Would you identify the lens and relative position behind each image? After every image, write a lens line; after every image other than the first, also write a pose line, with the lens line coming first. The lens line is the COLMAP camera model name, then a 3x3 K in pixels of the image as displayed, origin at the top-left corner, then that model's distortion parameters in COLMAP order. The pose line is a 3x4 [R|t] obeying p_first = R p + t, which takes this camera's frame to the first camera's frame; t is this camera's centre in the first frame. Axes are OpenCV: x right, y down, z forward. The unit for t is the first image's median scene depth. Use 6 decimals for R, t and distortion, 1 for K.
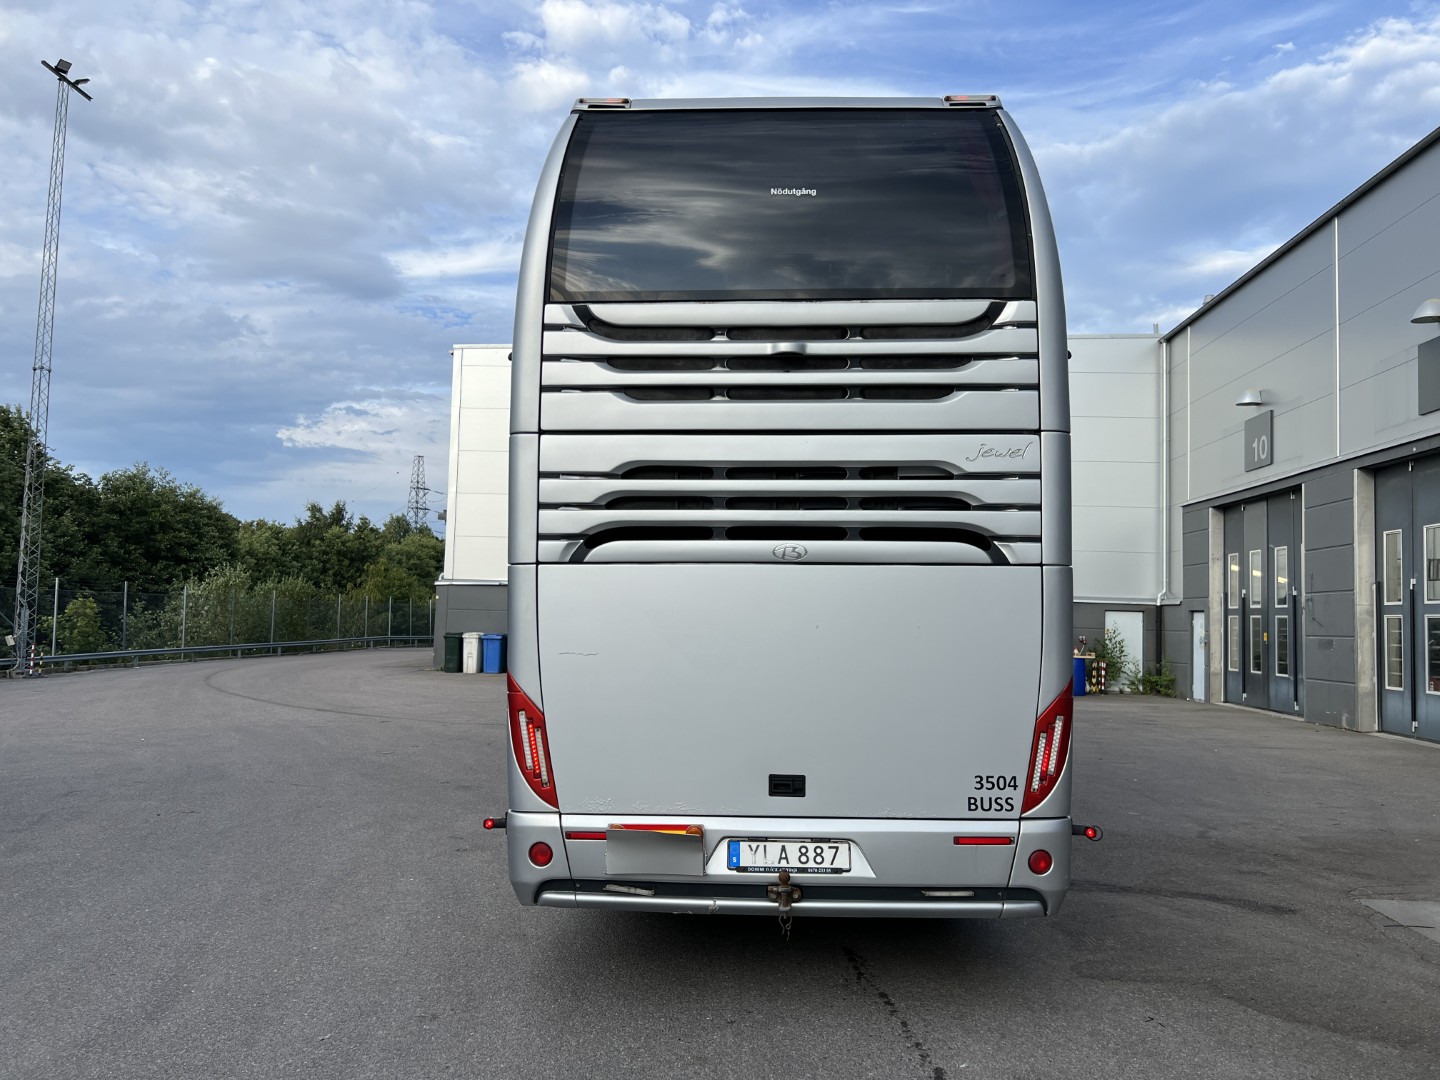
lens RADIAL K [[1107.7, 0, 715.8], [0, 1107.7, 543.0], [0, 0, 1]] dist [0.052186, -0.073412]
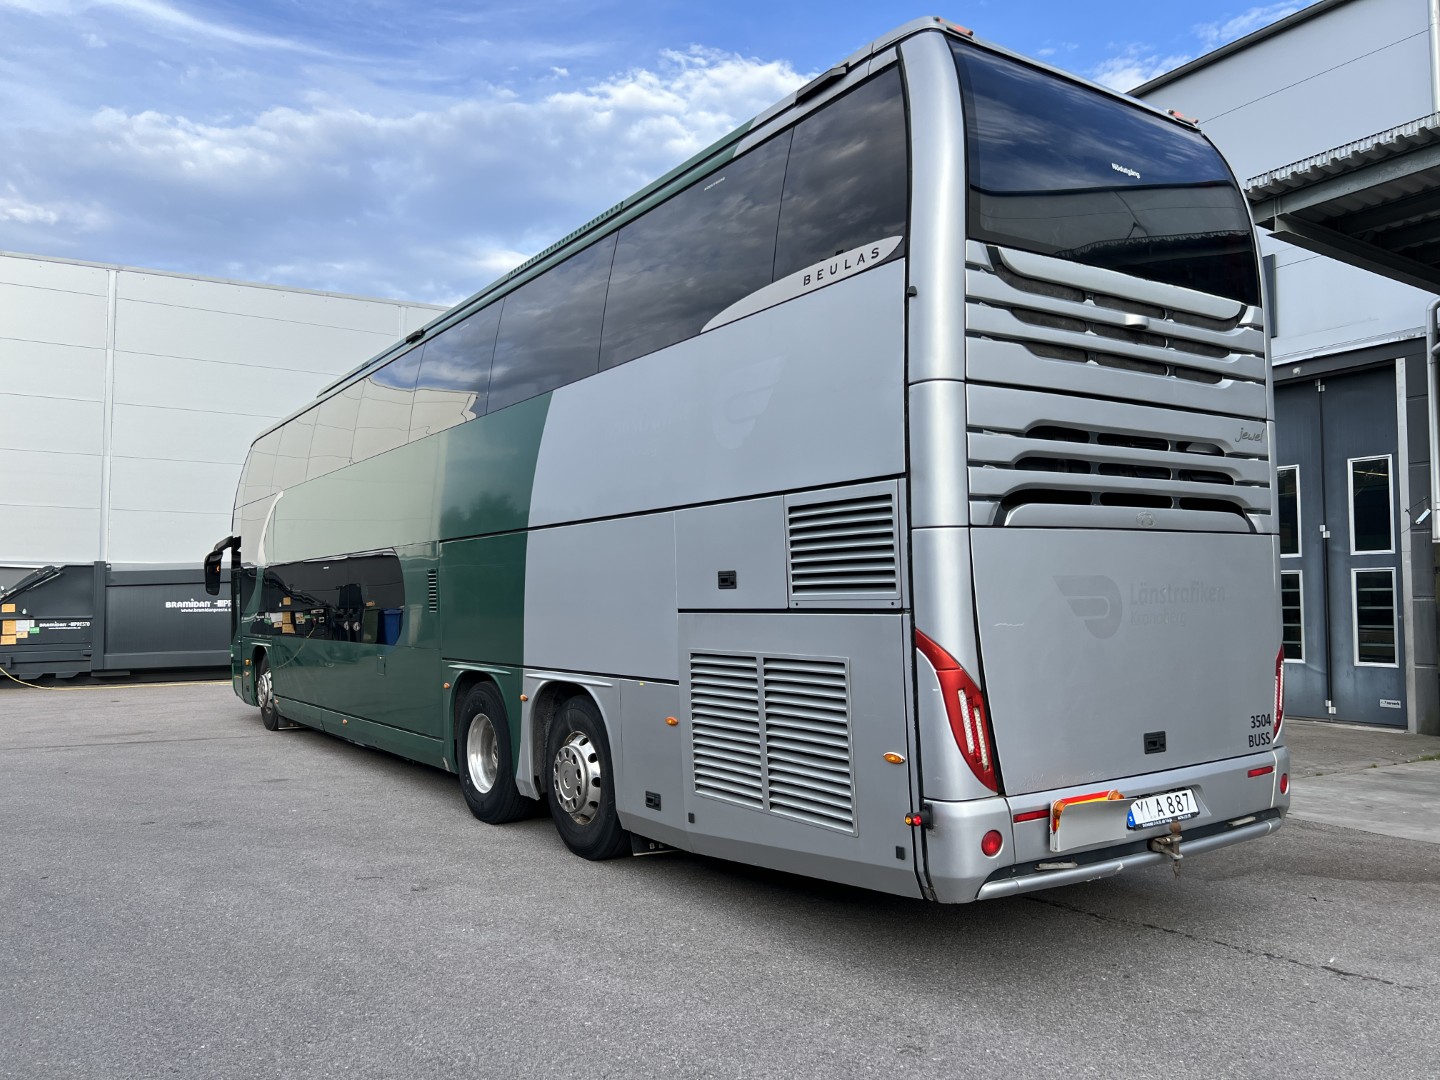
lens RADIAL K [[1107.7, 0, 722.5], [0, 1107.7, 552.2], [0, 0, 1]] dist [0.052186, -0.073412]
pose [[0.802561, 0.000229, 0.596569, -0.853389], [-0.017690, 0.999569, 0.023414, 0.021472], [-0.596307, -0.029345, 0.802220, 0.389385]]
